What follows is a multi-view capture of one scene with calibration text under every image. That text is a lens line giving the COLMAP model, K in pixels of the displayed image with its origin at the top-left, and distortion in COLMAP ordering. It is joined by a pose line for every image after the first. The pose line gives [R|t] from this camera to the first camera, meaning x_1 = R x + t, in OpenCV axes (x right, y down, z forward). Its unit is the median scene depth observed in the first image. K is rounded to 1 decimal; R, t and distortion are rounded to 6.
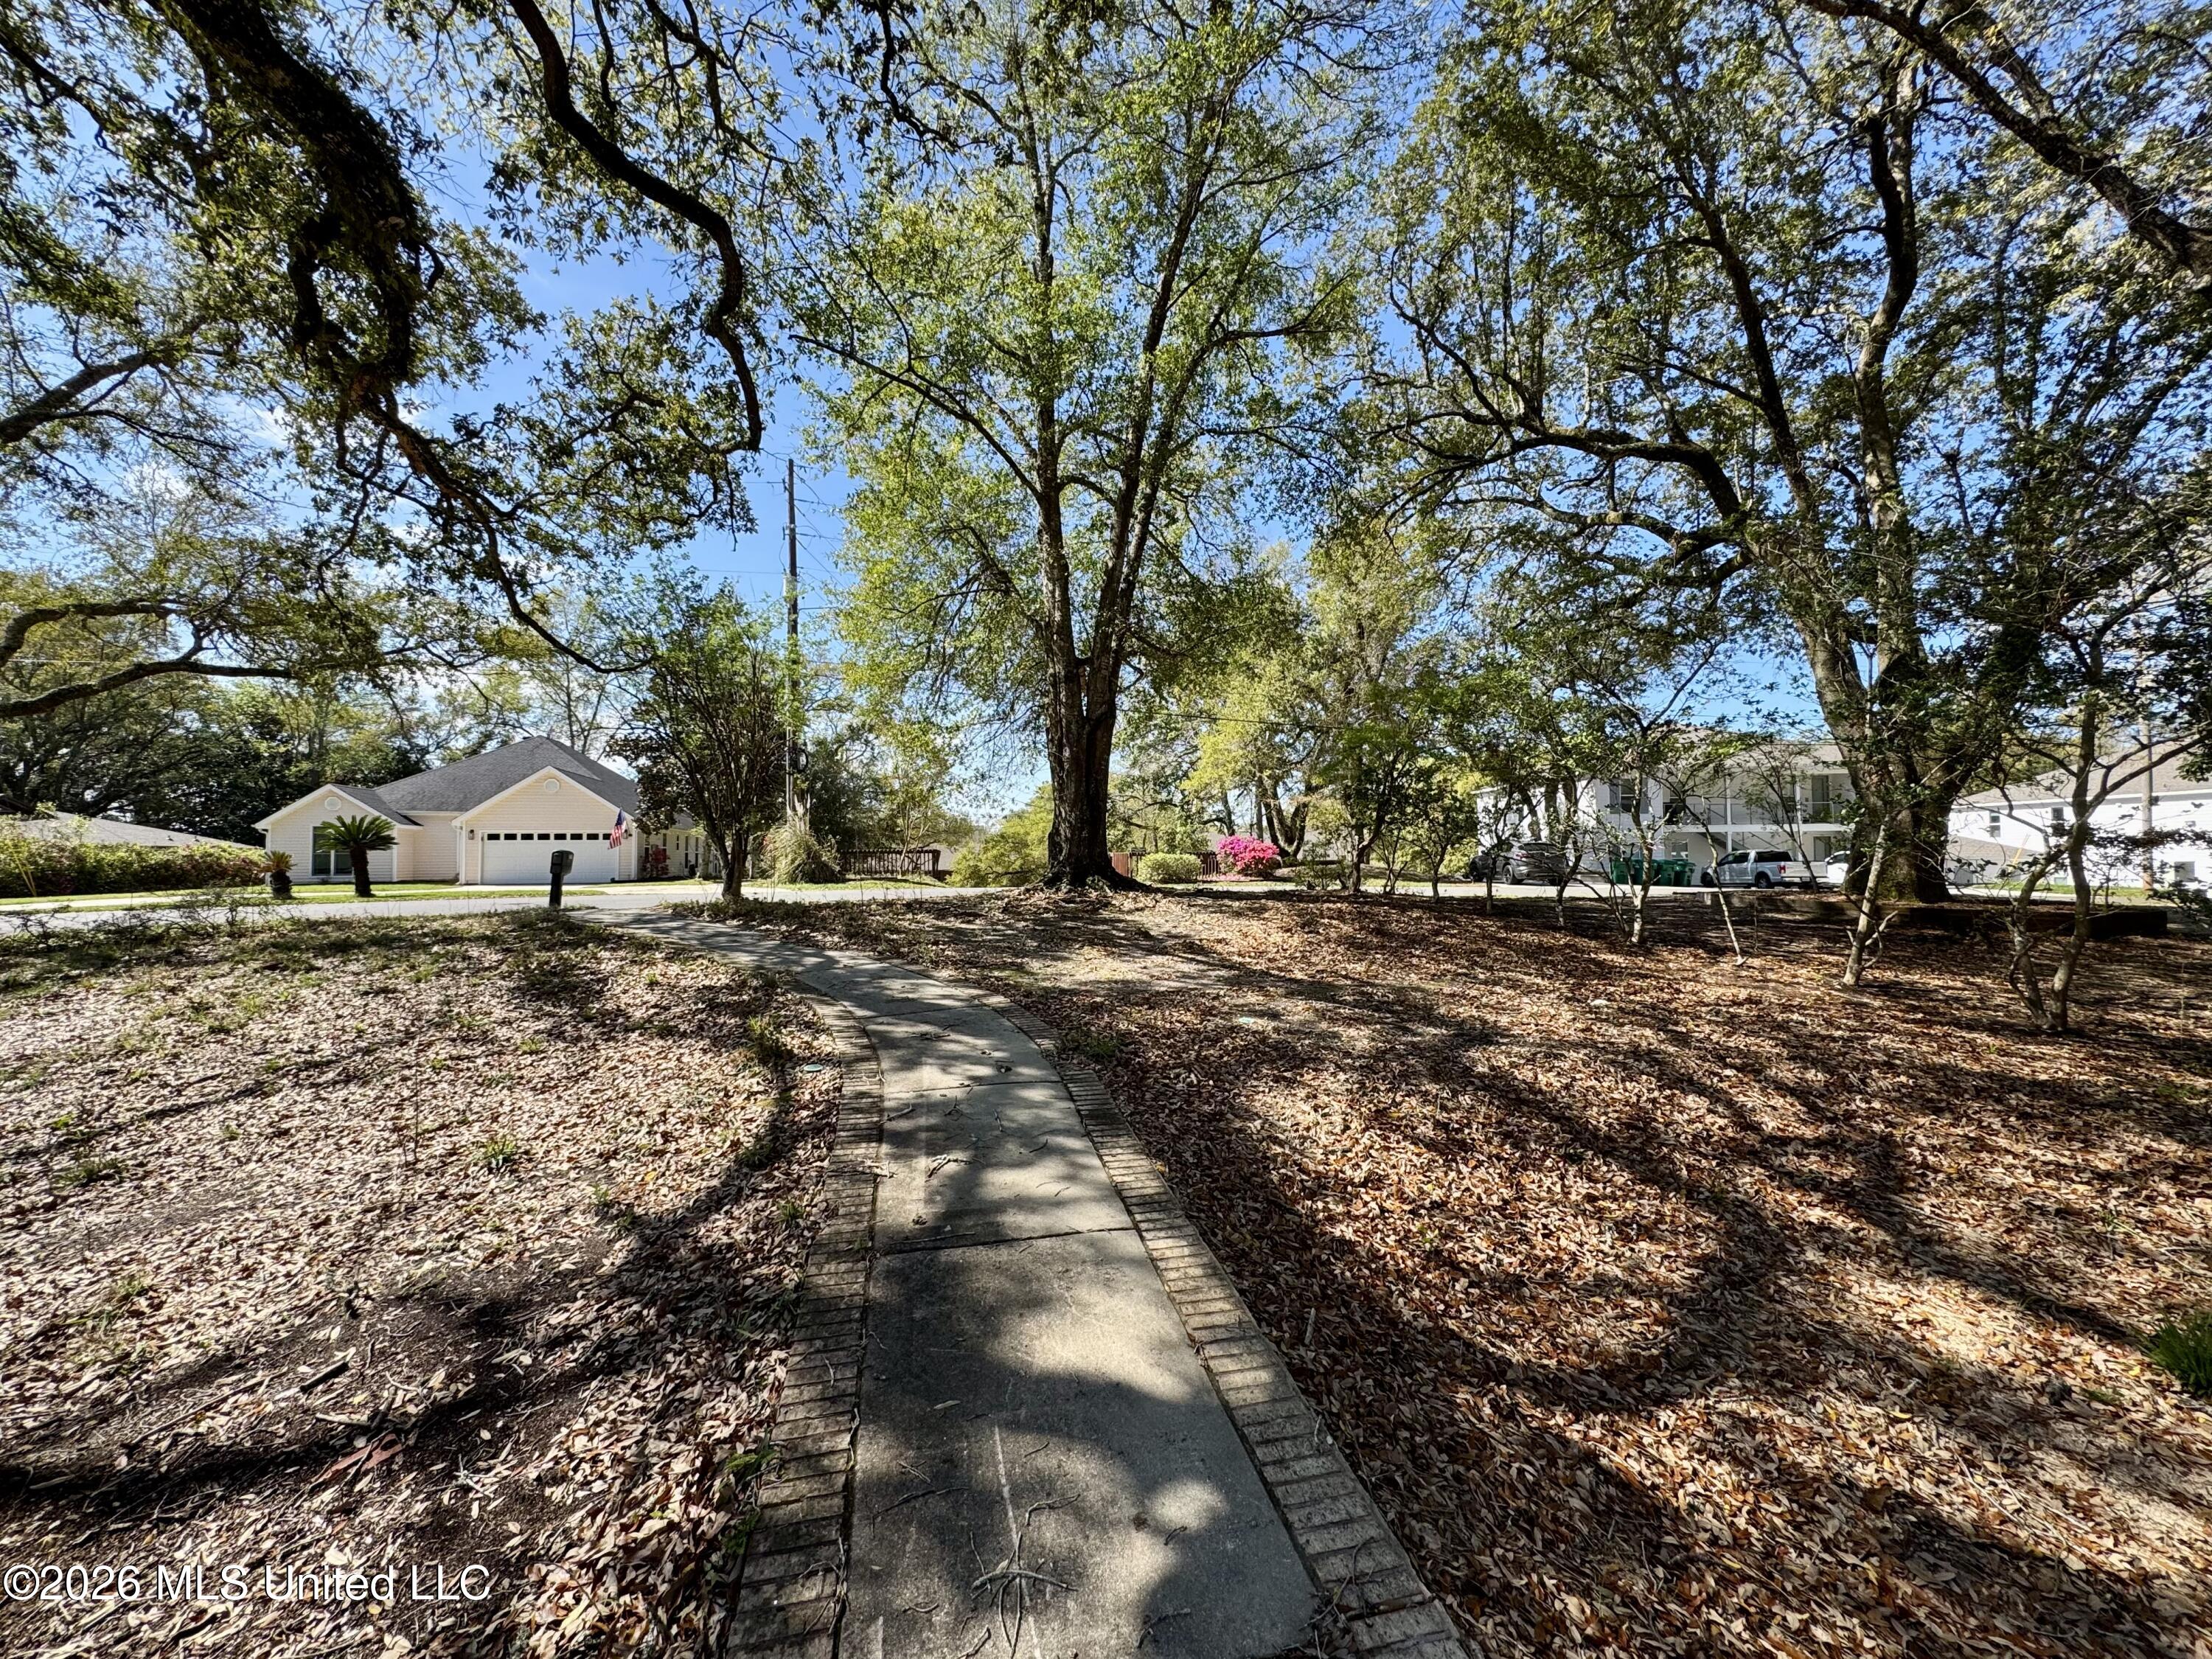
lens RADIAL K [[893.0, 0, 1102.4], [0, 893.0, 837.7], [0, 0, 1]] dist [-0.000234, 0.000005]
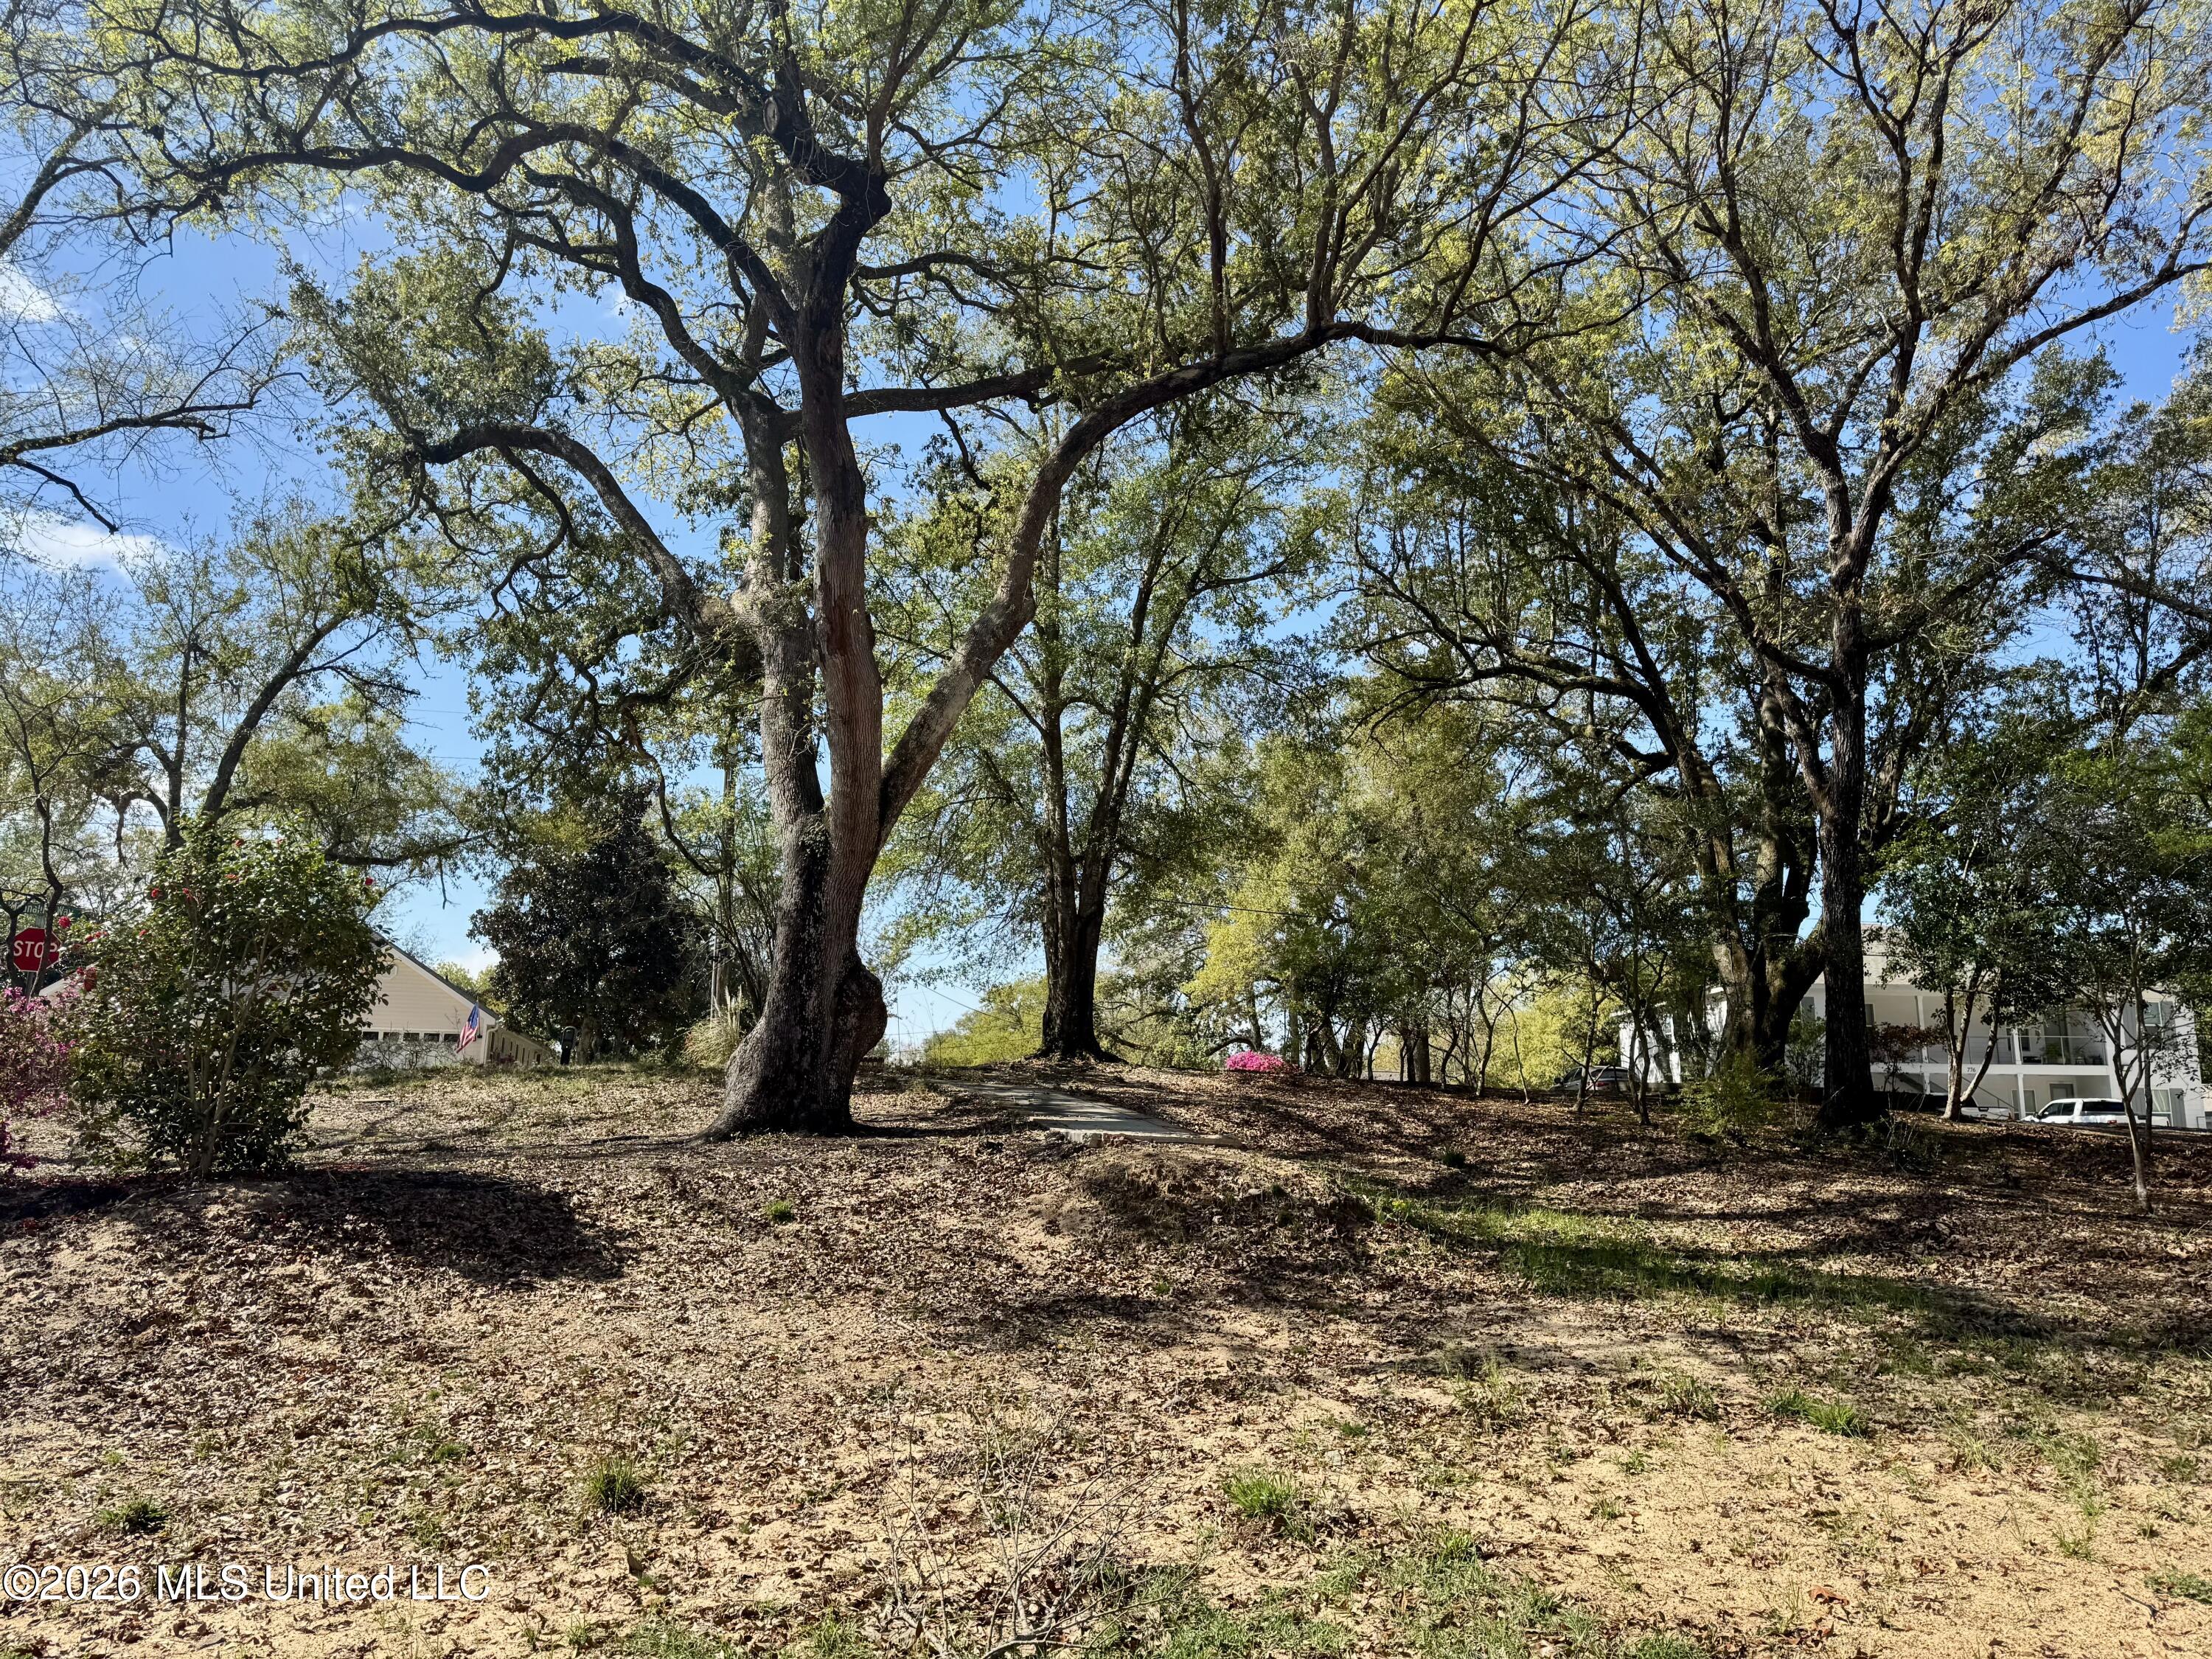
lens RADIAL K [[1512.9, 0, 1106.0], [0, 1512.9, 829.5], [0, 0, 1]] dist [0.179842, -0.251706]
pose [[0.999578, 0.026280, 0.012363, -0.007555], [-0.023824, 0.985419, -0.168472, 0.081371], [-0.016610, 0.168106, 0.985629, -0.887523]]
